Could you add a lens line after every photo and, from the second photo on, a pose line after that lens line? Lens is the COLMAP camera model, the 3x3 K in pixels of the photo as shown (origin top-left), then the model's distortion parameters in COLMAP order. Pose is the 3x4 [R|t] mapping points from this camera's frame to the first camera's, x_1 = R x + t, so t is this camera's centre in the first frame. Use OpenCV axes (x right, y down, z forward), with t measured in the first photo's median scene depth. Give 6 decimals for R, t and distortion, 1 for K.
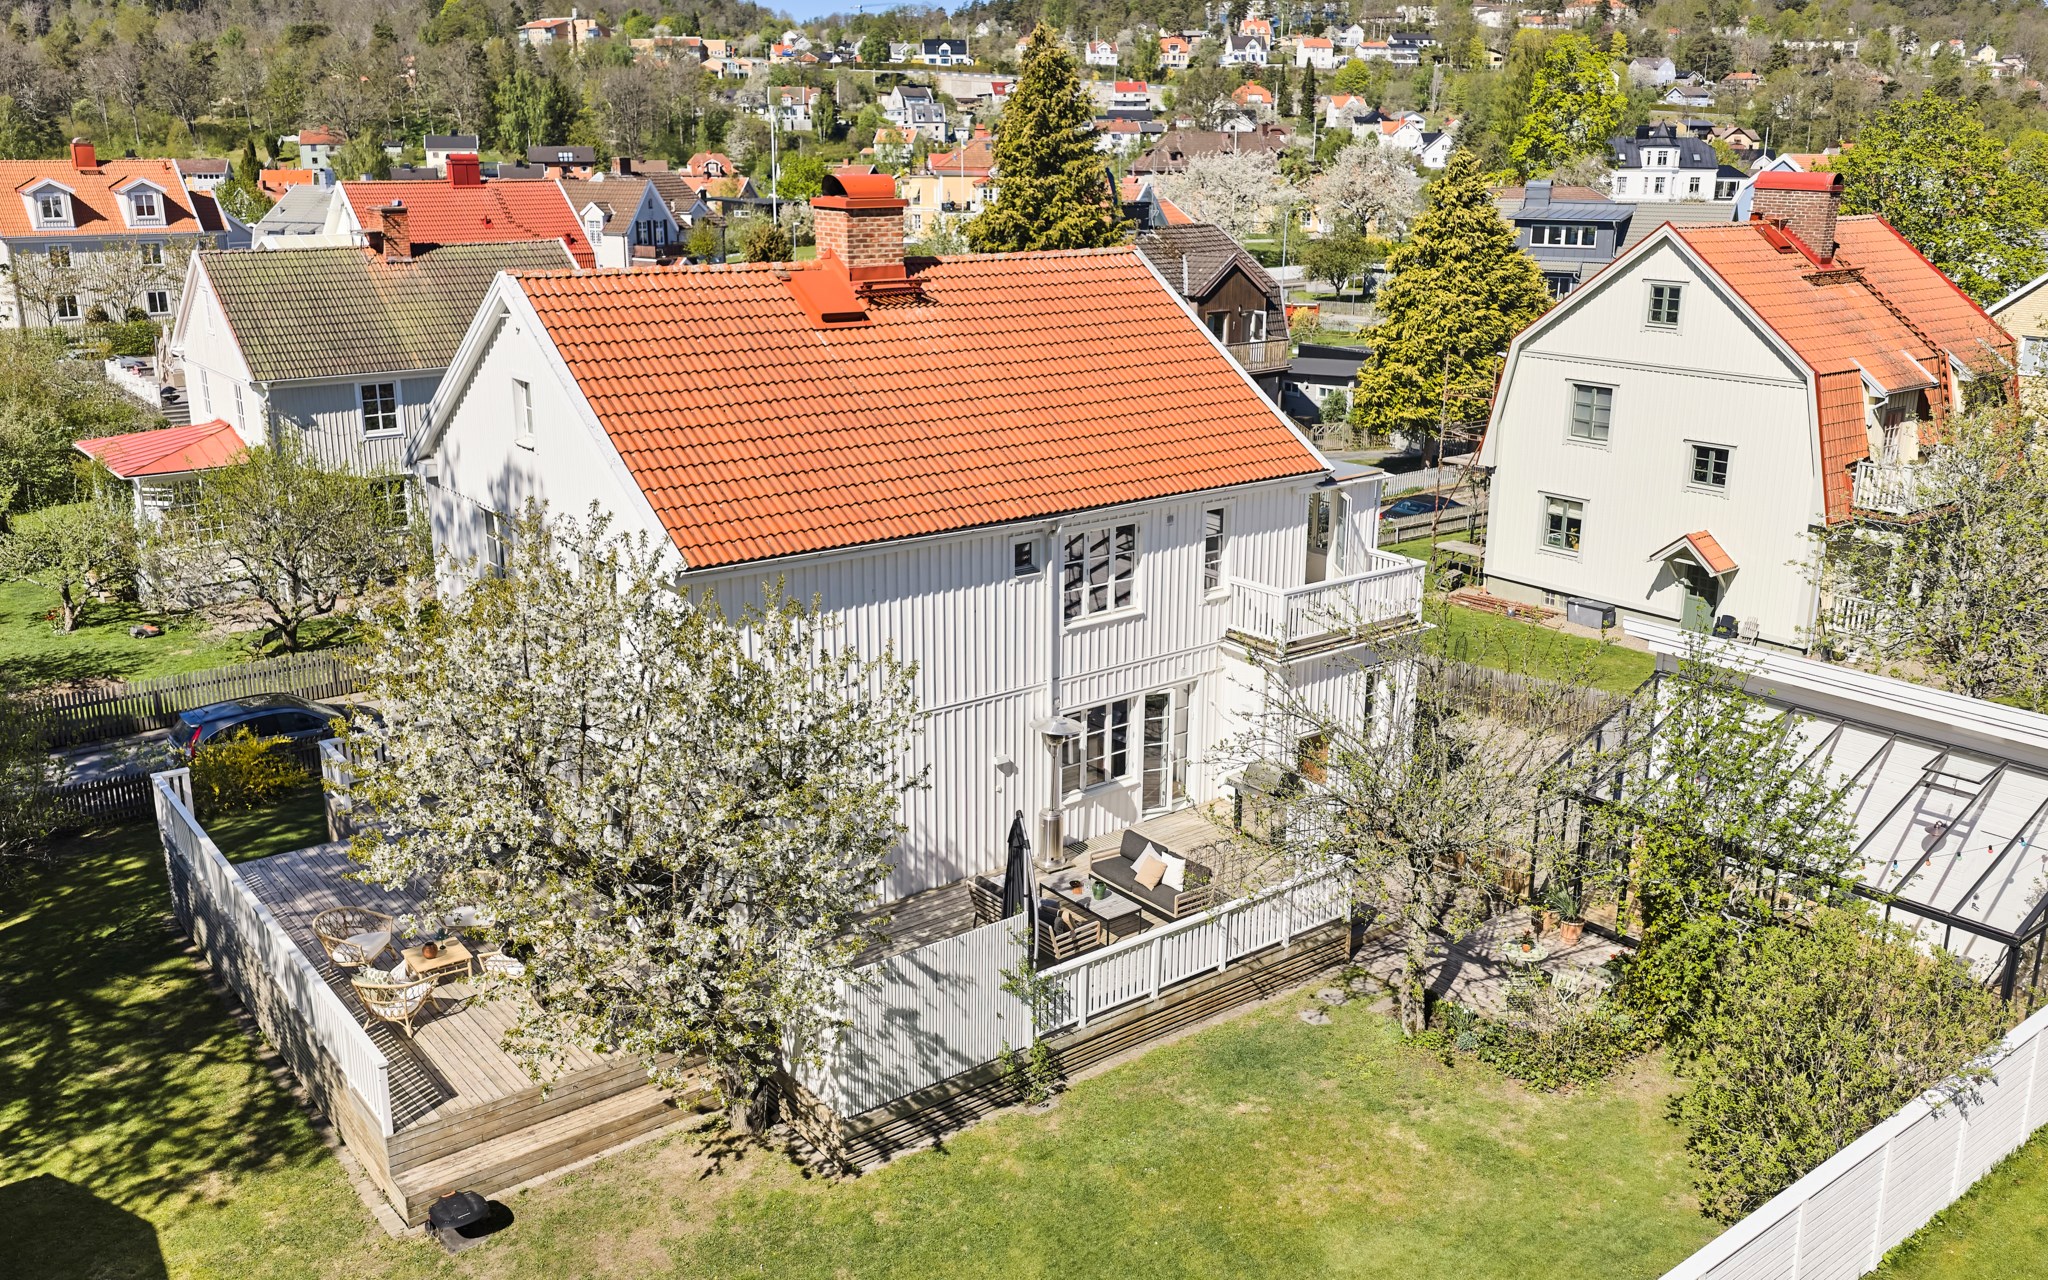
lens RADIAL K [[1706.7, 0, 1024.0], [0, 1706.7, 640.0], [0, 0, 1]] dist [-0.001281, 0.000380]
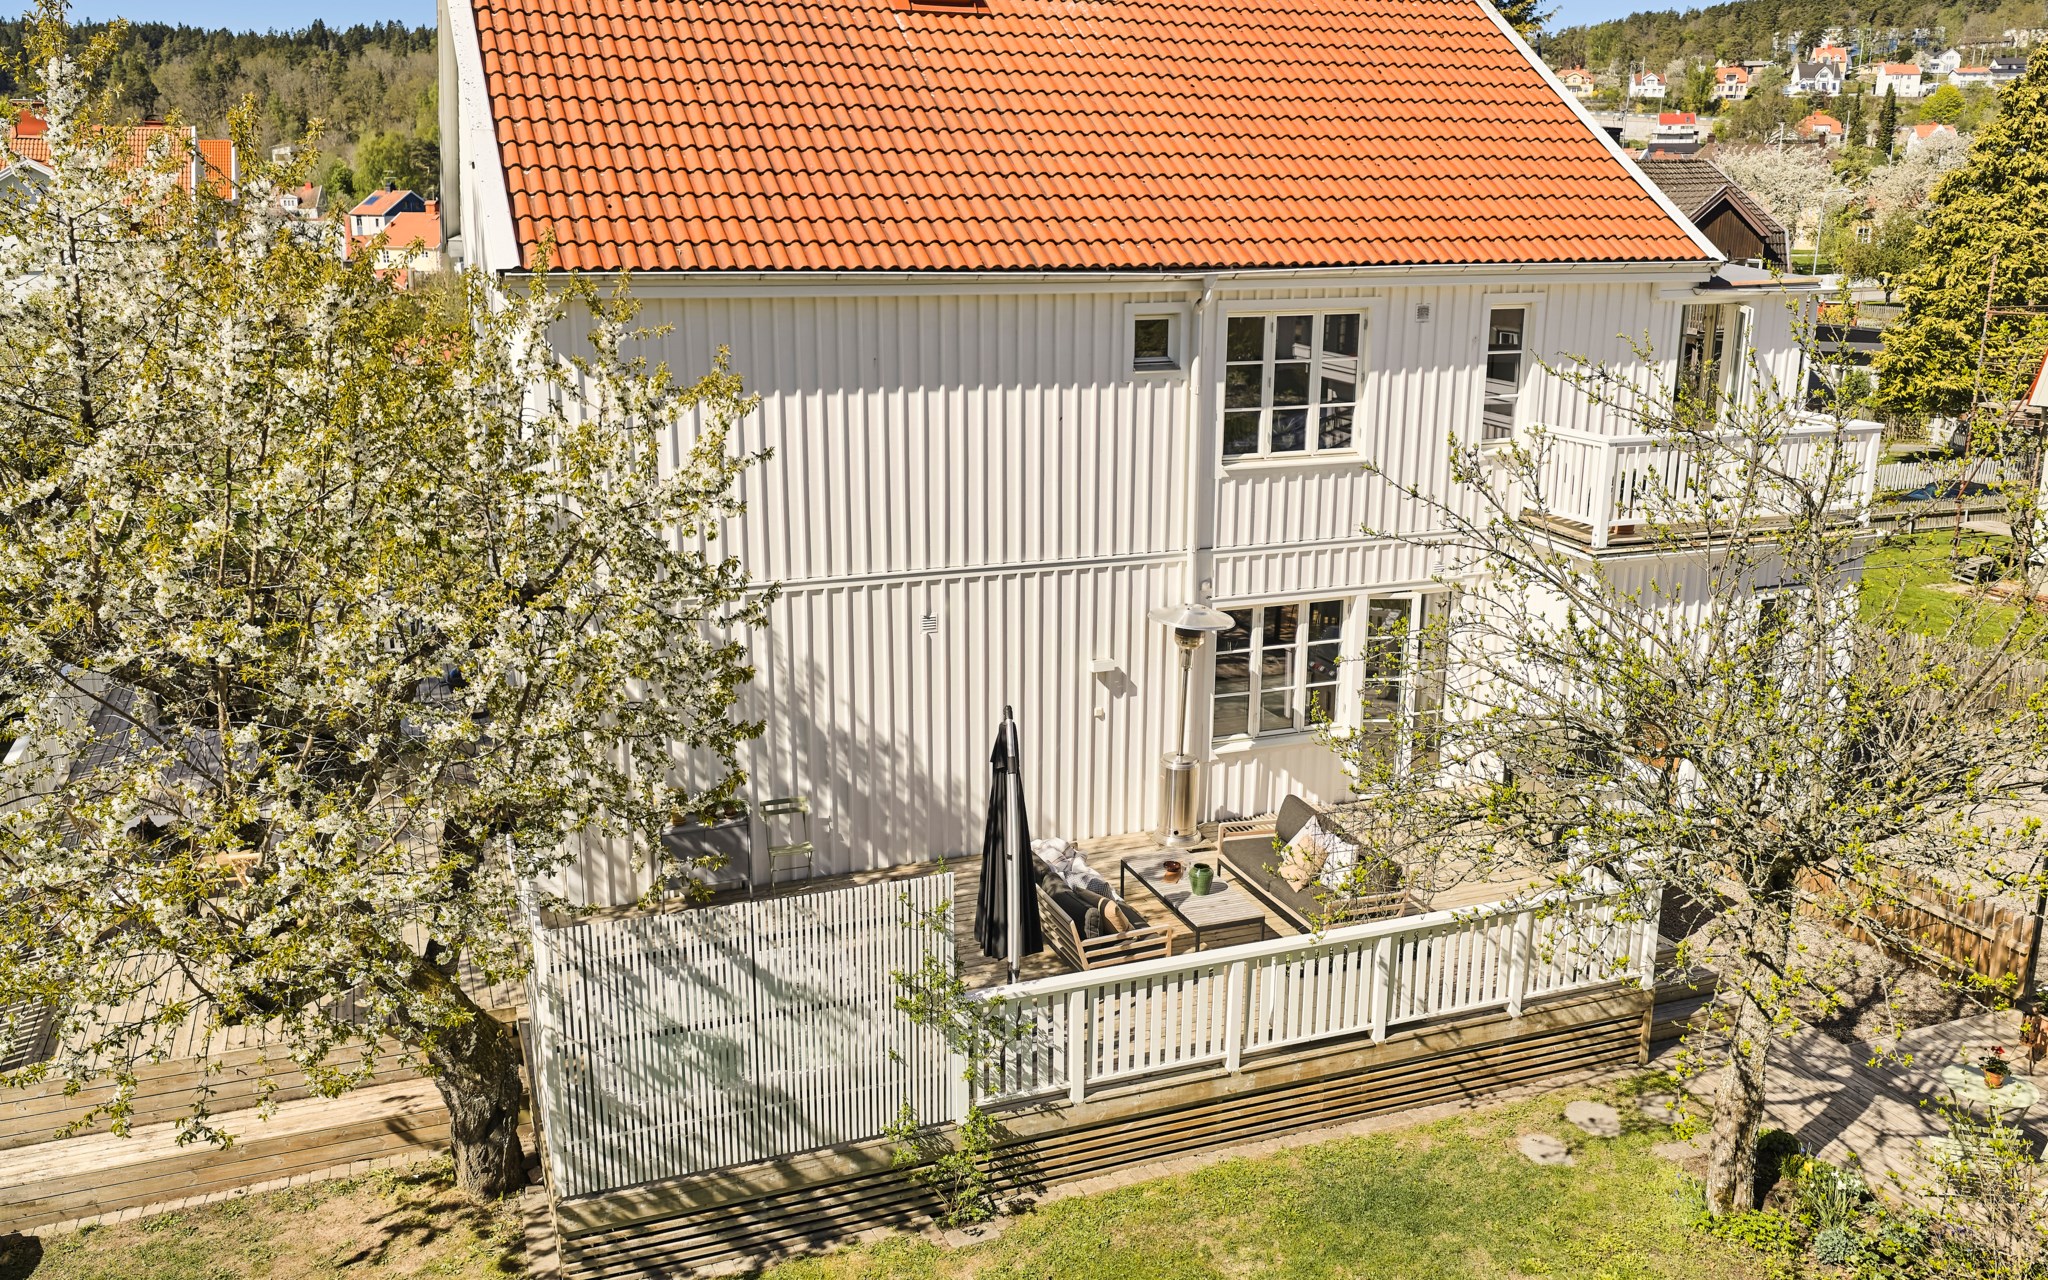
lens RADIAL K [[1706.7, 0, 1024.0], [0, 1706.7, 640.0], [0, 0, 1]] dist [-0.001281, 0.000380]
pose [[0.956069, 0.073391, -0.283805, 0.127145], [-0.081459, 0.996537, -0.016714, 0.067917], [0.281595, 0.039098, 0.958736, 0.353522]]
